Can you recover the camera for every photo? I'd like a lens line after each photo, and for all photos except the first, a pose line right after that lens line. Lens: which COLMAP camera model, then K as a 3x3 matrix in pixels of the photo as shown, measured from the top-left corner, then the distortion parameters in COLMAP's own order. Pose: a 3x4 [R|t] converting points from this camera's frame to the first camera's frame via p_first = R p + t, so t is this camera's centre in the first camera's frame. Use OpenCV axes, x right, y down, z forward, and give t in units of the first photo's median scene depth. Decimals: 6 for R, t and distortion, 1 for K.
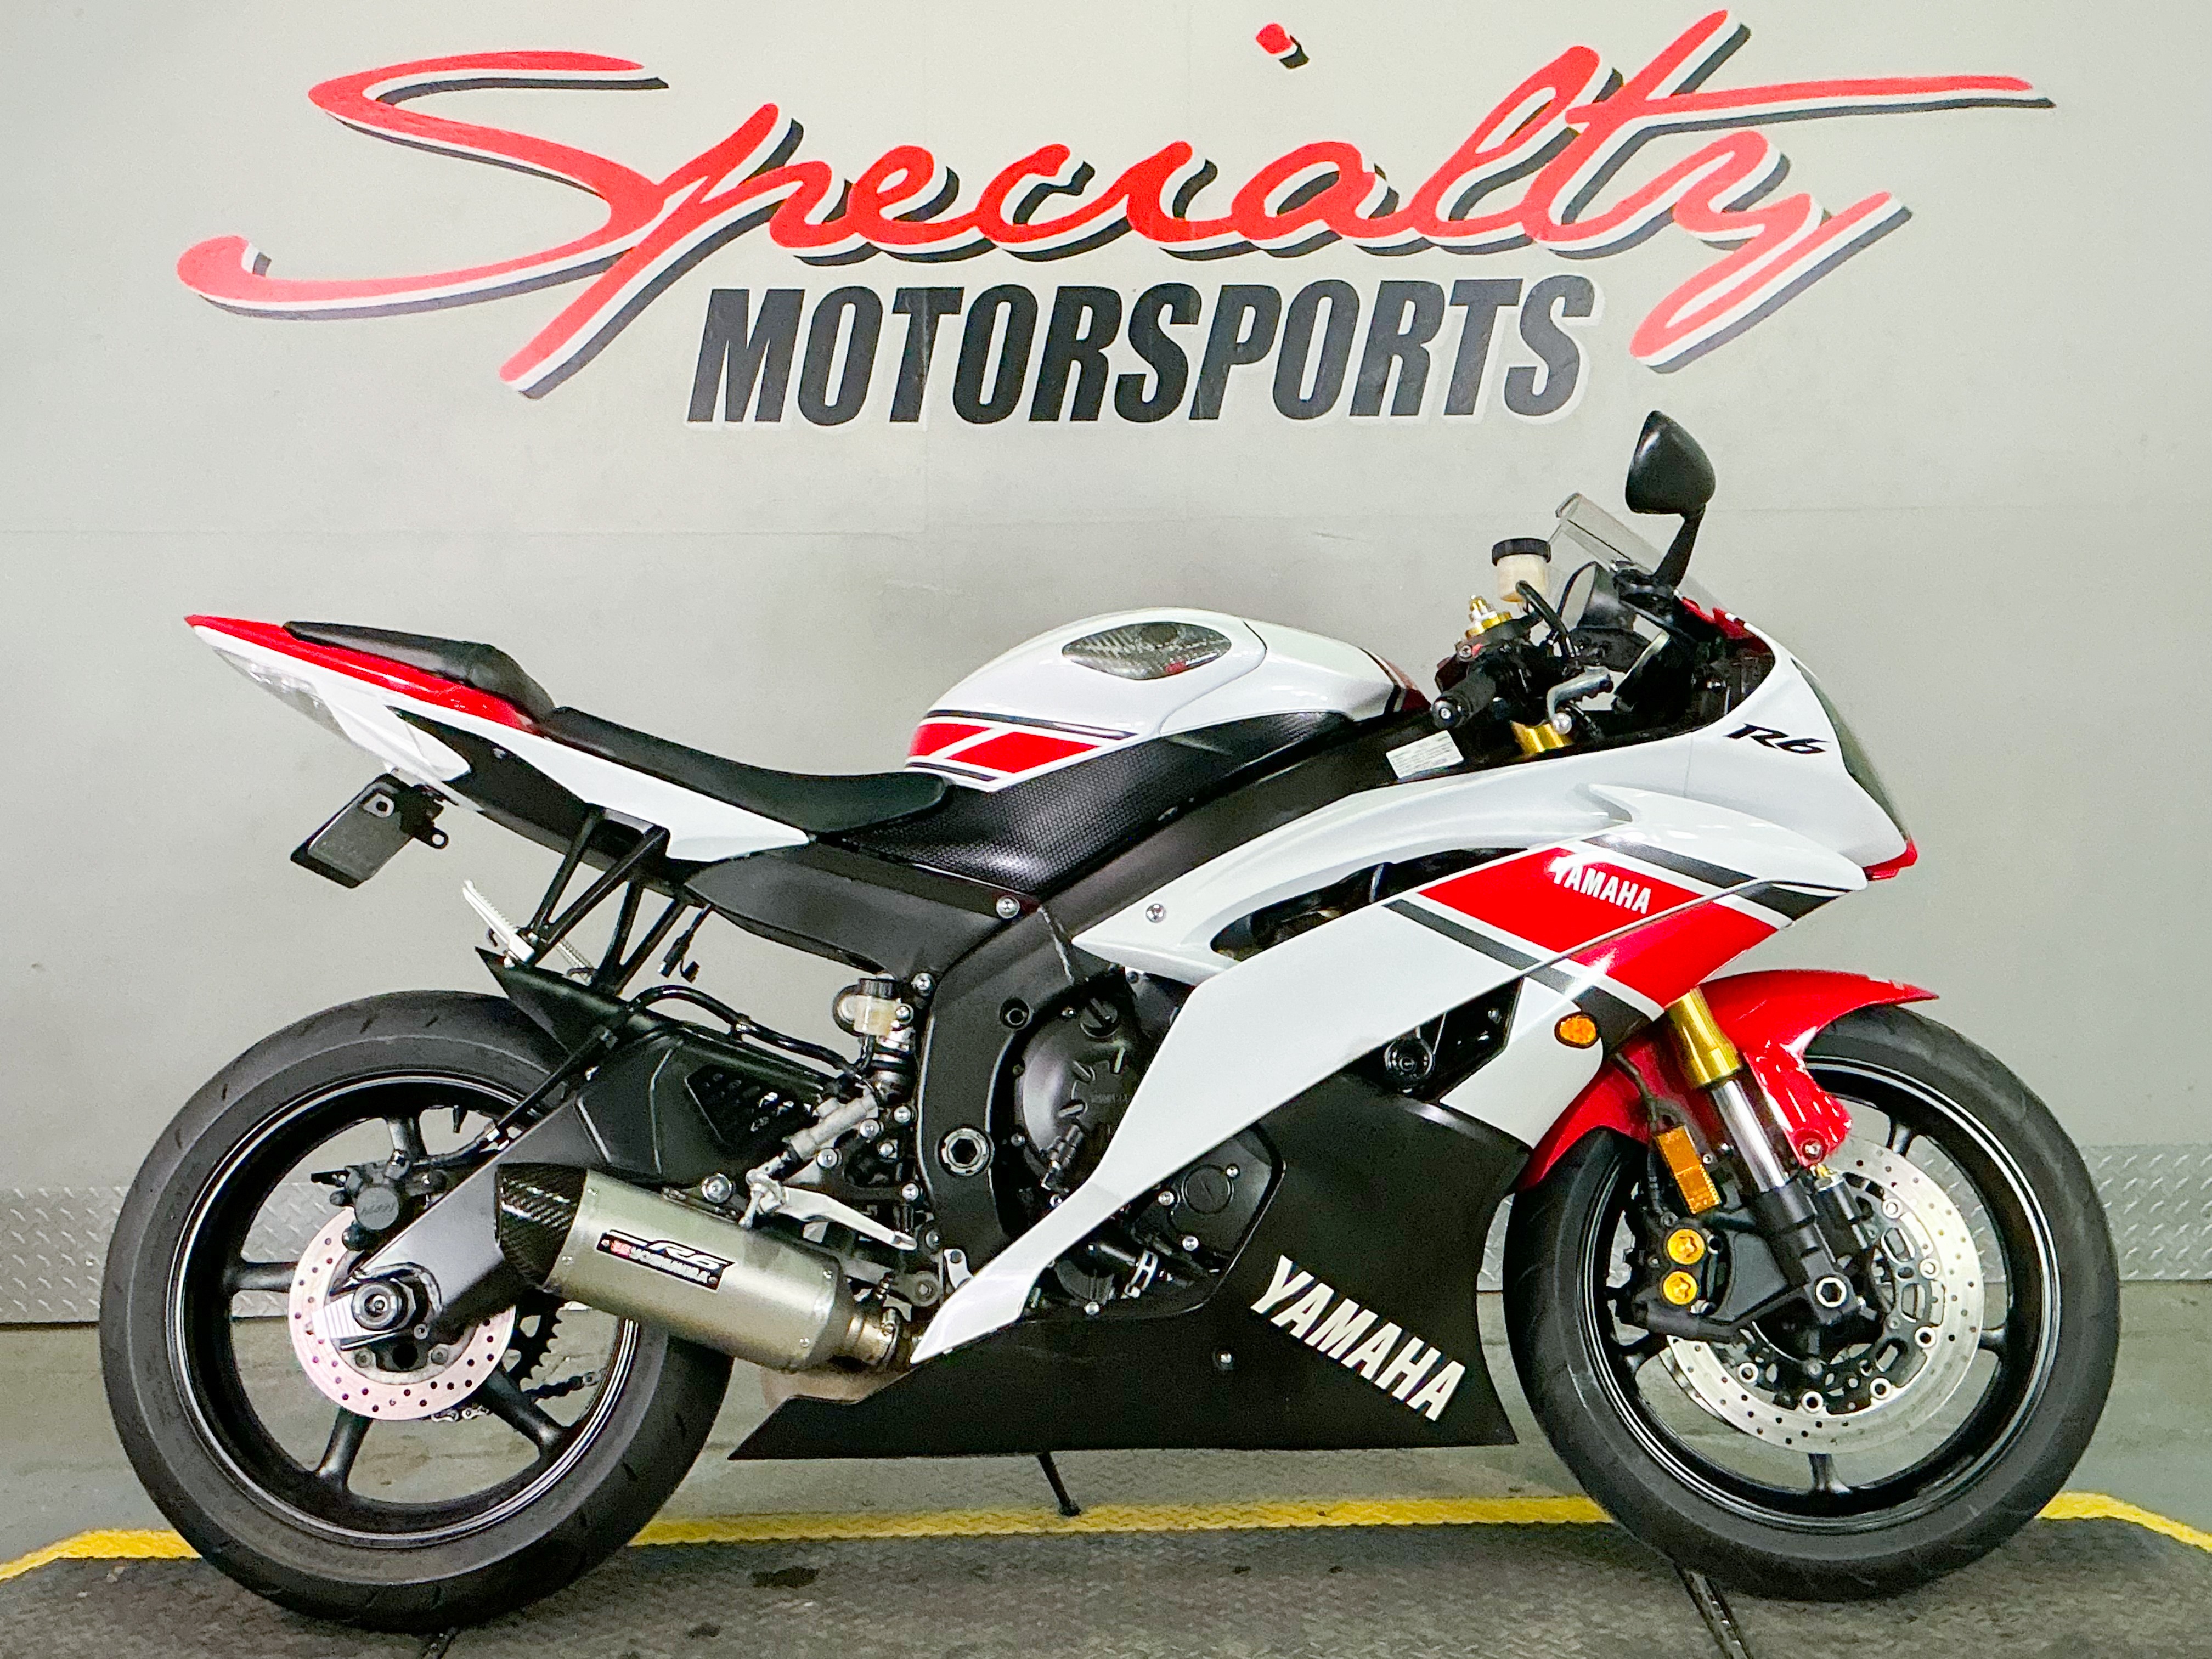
lens RADIAL K [[2865.1, 0, 1110.0], [0, 2865.1, 836.5], [0, 0, 1]] dist [0.097624, 0.000000]
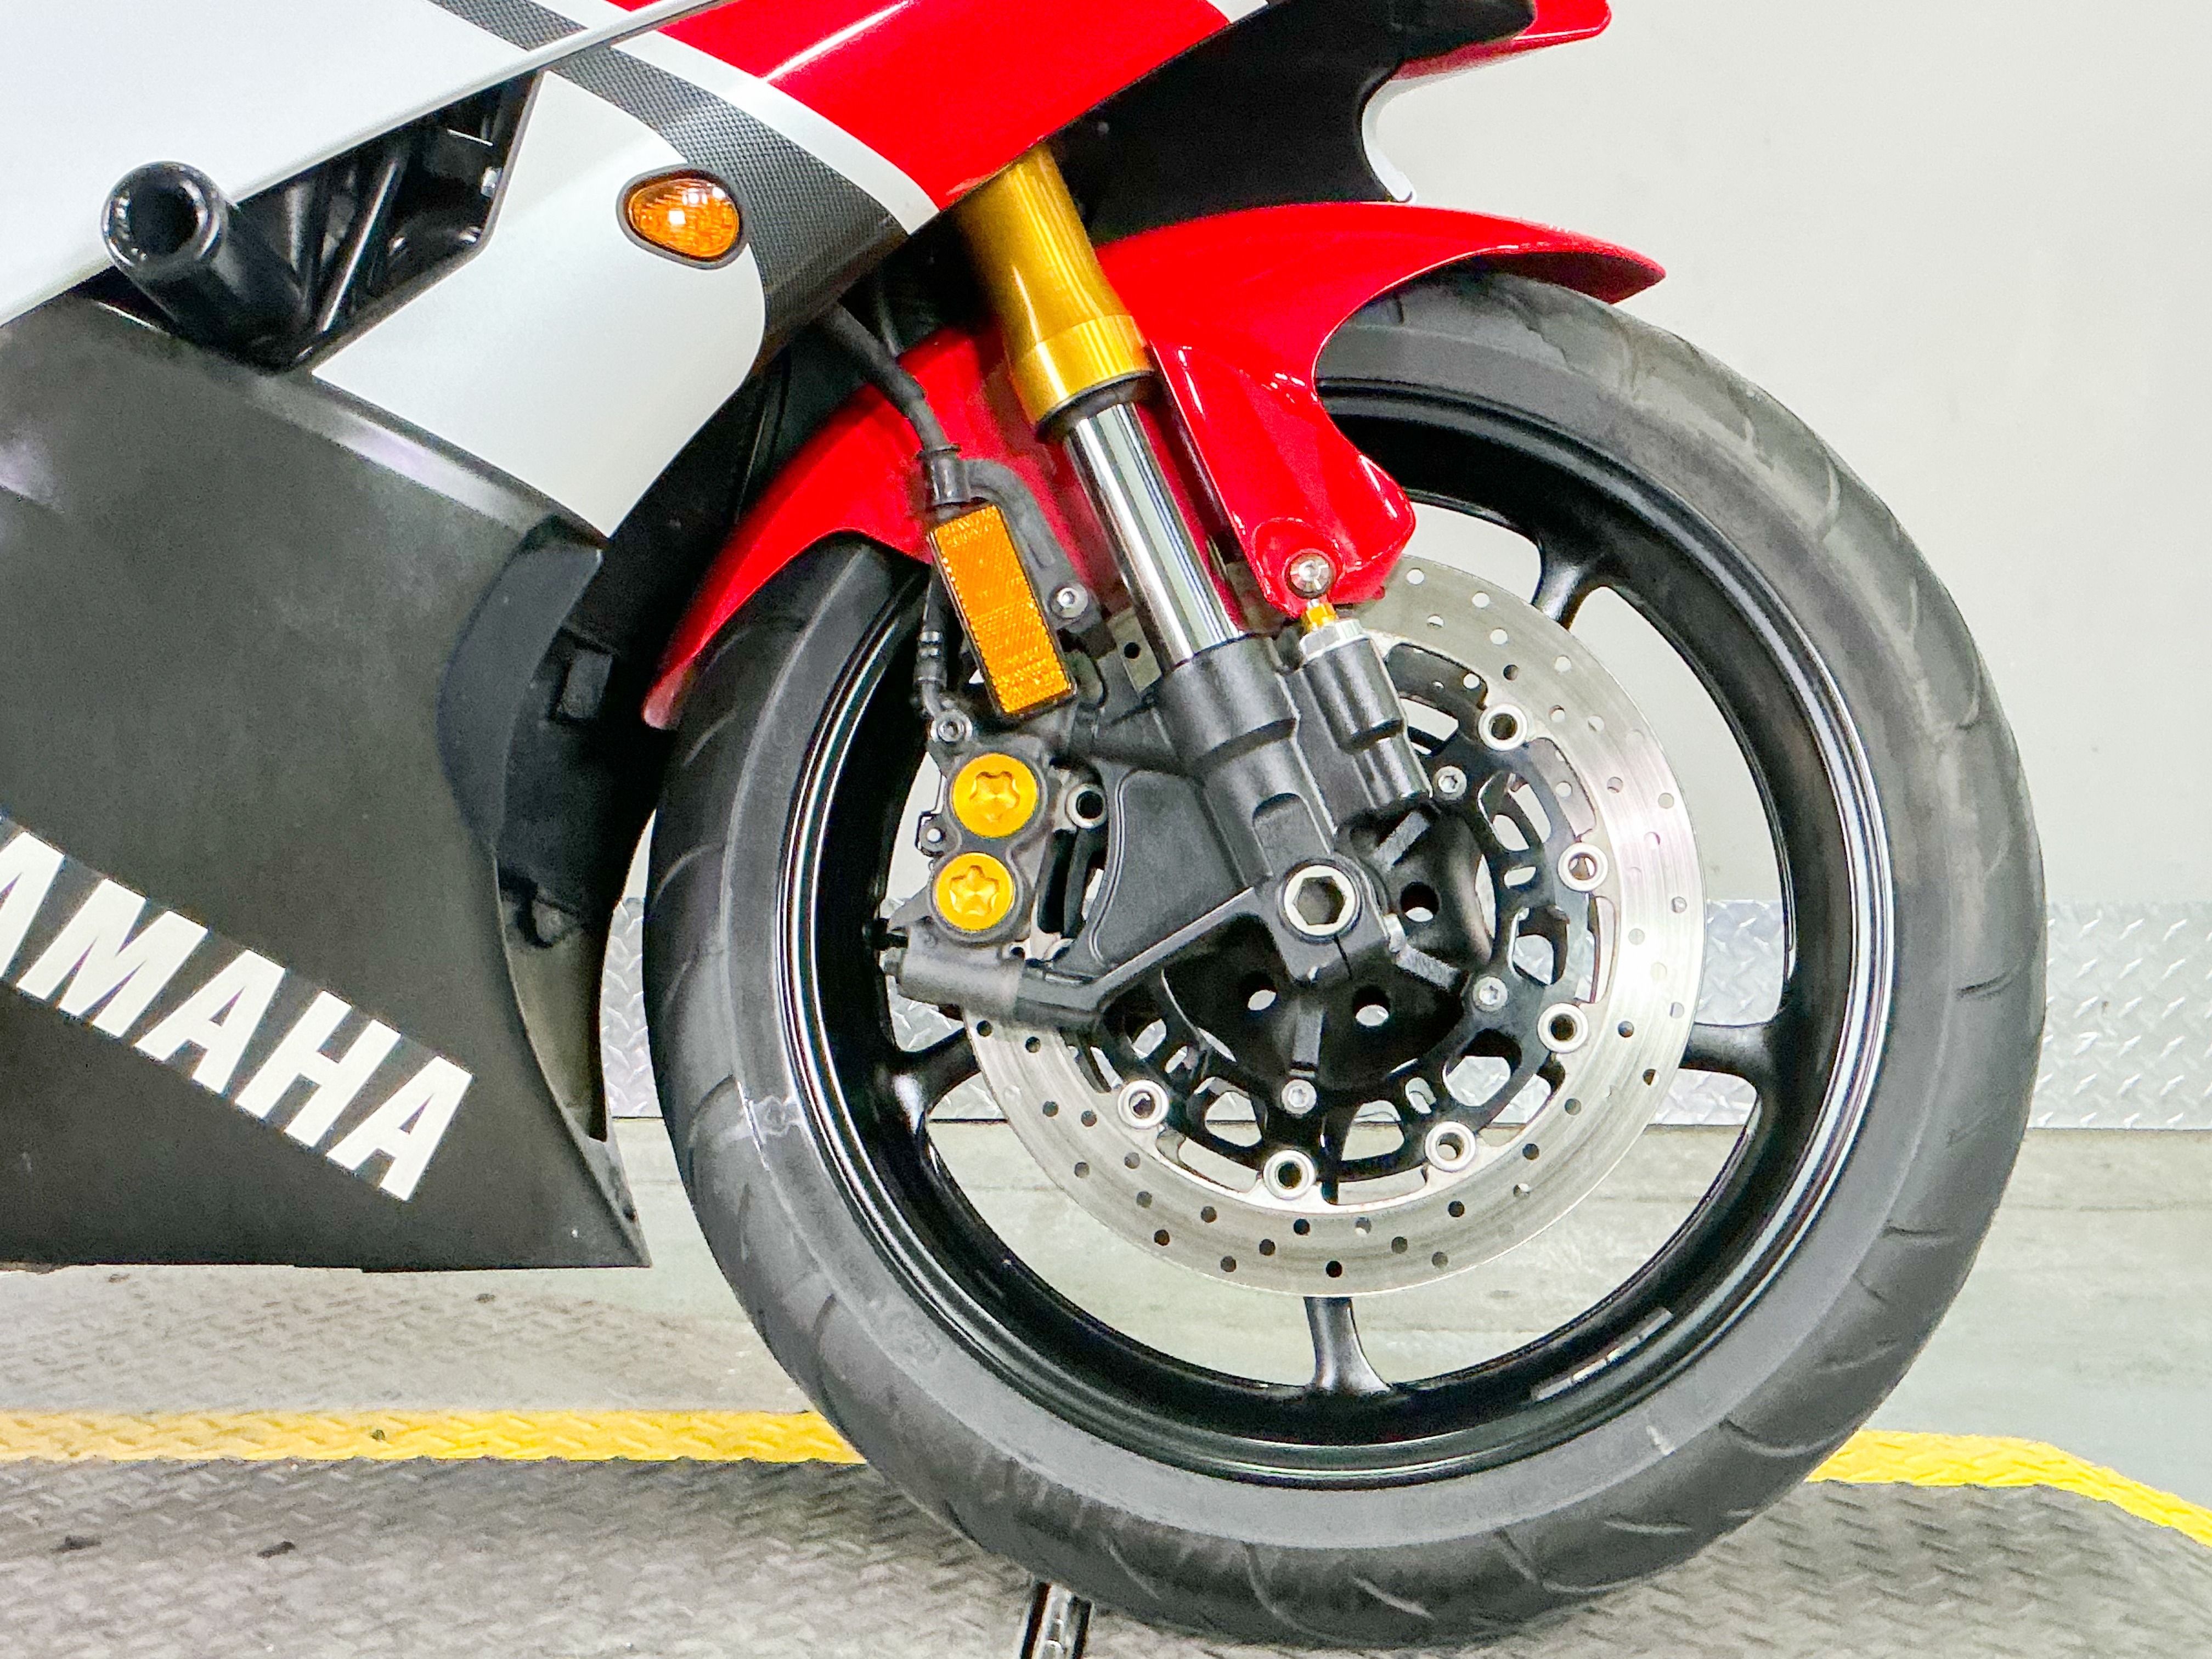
lens RADIAL K [[2992.6, 0, 1111.0], [0, 2992.6, 831.2], [0, 0, 1]] dist [0.084923, 0.000000]
pose [[0.998872, 0.025518, -0.040047, 0.233164], [-0.025307, 0.999663, 0.005772, 0.144113], [0.040180, -0.004752, 0.999181, 0.565552]]
